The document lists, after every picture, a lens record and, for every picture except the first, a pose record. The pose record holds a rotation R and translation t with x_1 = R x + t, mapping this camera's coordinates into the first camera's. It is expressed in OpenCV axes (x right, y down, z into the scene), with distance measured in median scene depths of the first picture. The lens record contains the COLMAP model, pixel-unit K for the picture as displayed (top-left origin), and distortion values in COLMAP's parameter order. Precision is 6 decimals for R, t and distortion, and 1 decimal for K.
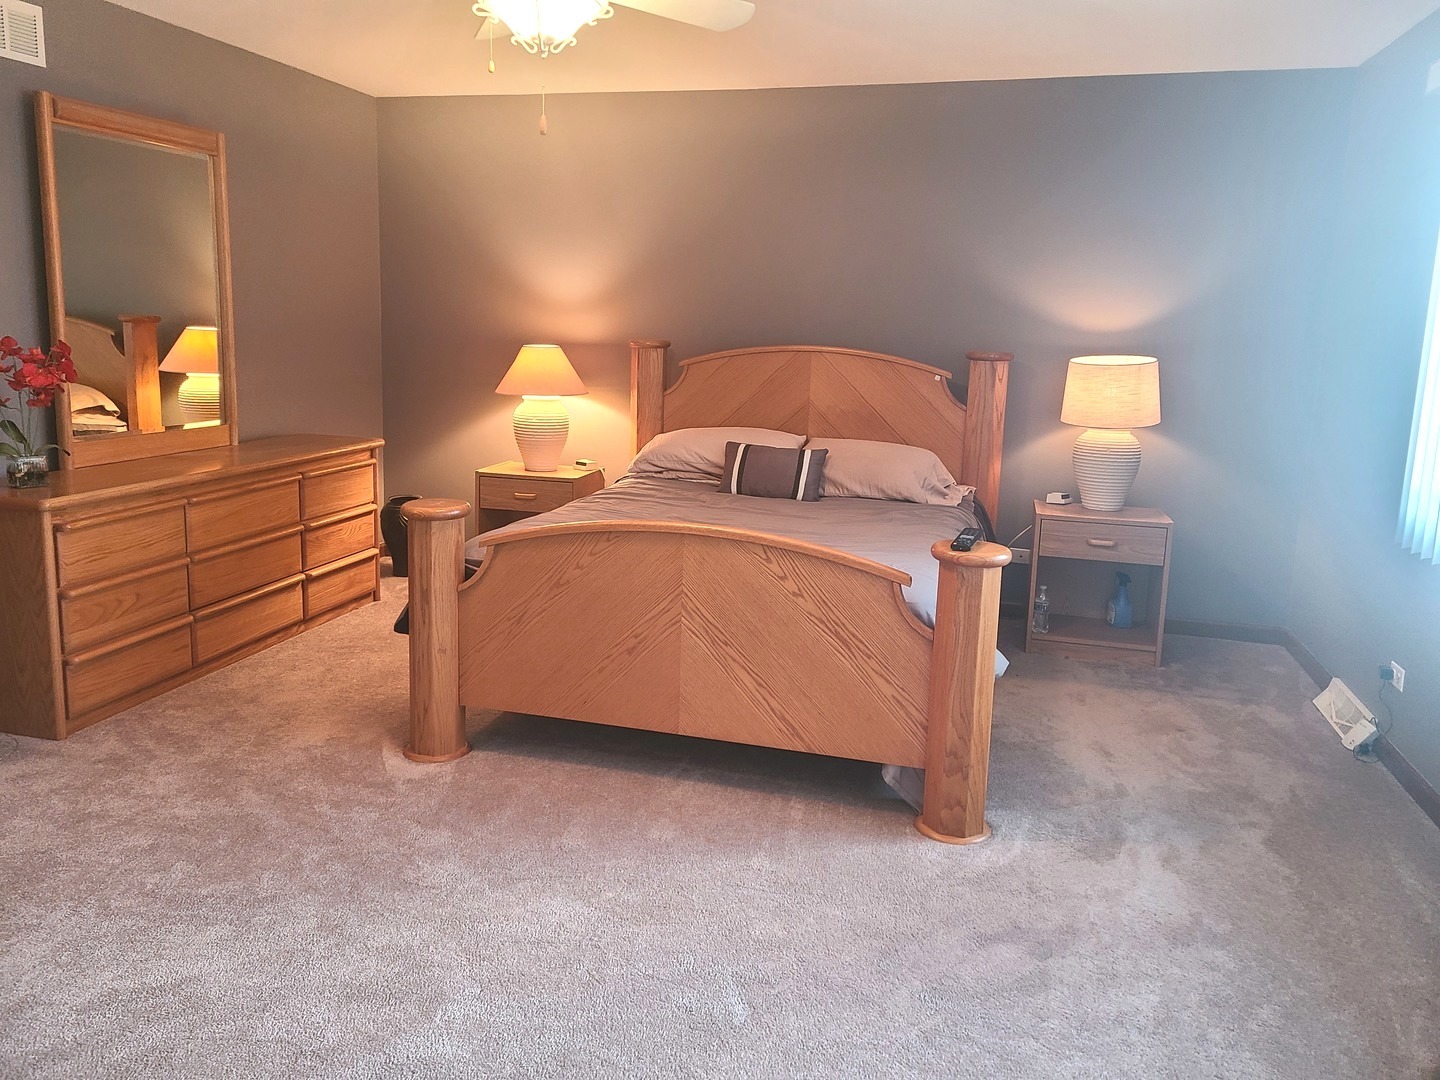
lens RADIAL K [[1077.9, 0, 727.4], [0, 1077.9, 528.5], [0, 0, 1]] dist [0.063311, -0.052615]
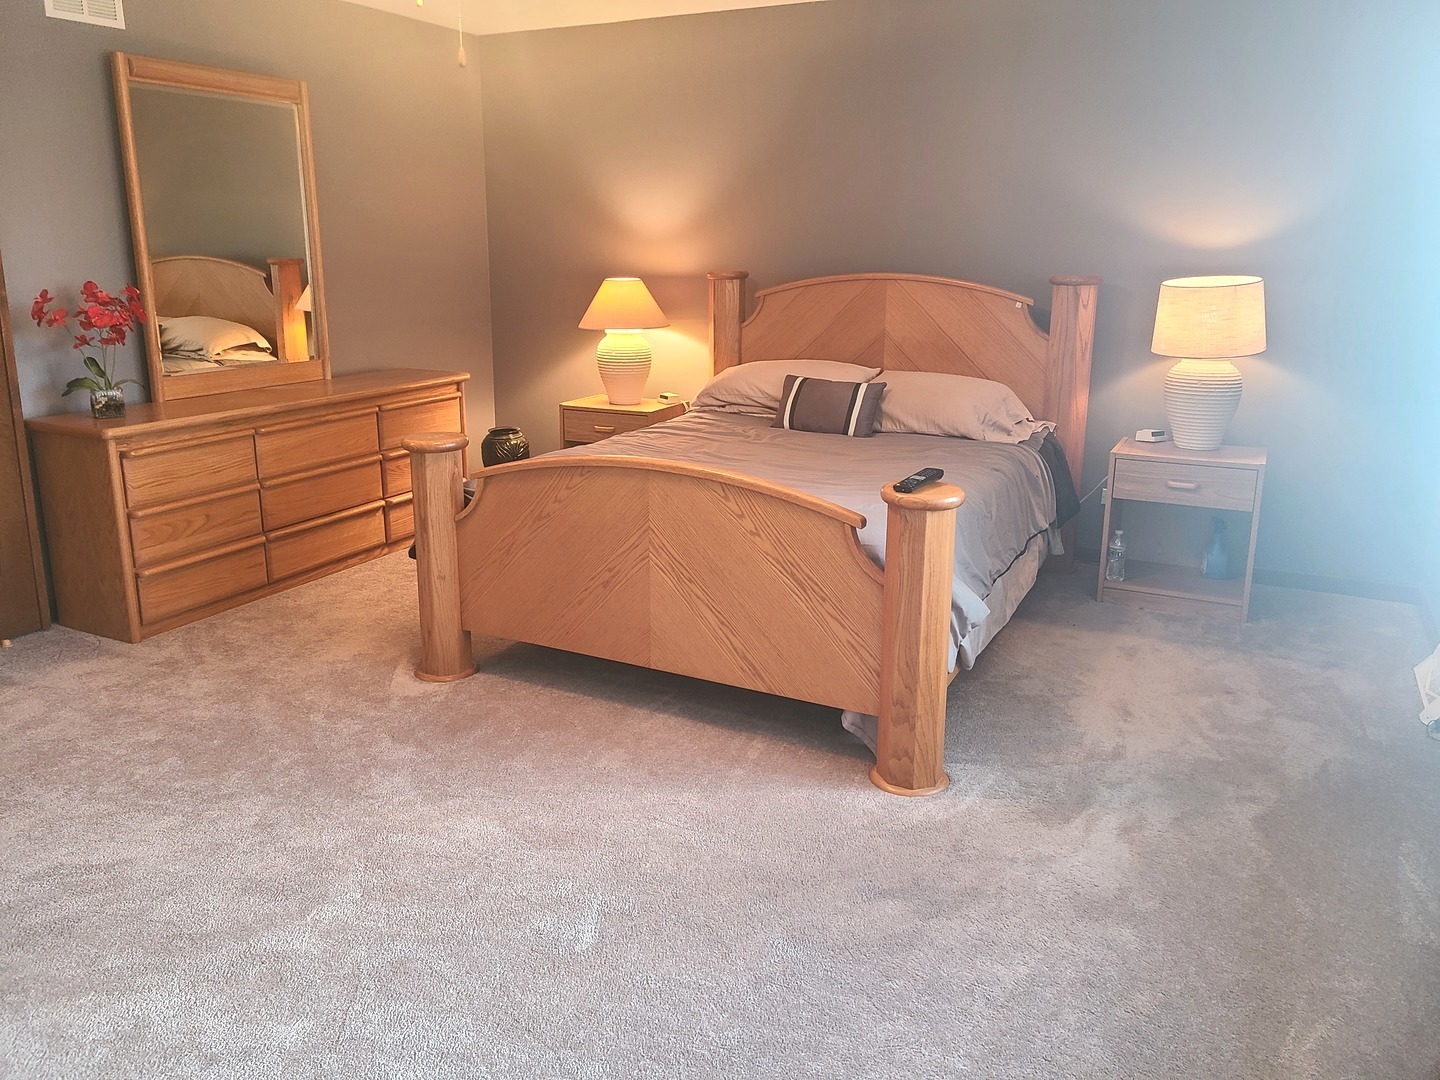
lens RADIAL K [[1077.9, 0, 728.5], [0, 1077.9, 529.9], [0, 0, 1]] dist [0.063311, -0.052615]
pose [[0.978400, 0.026722, -0.204987, 0.204890], [-0.013505, 0.997754, 0.065609, -0.005018], [0.206280, -0.061423, 0.976563, 0.033196]]
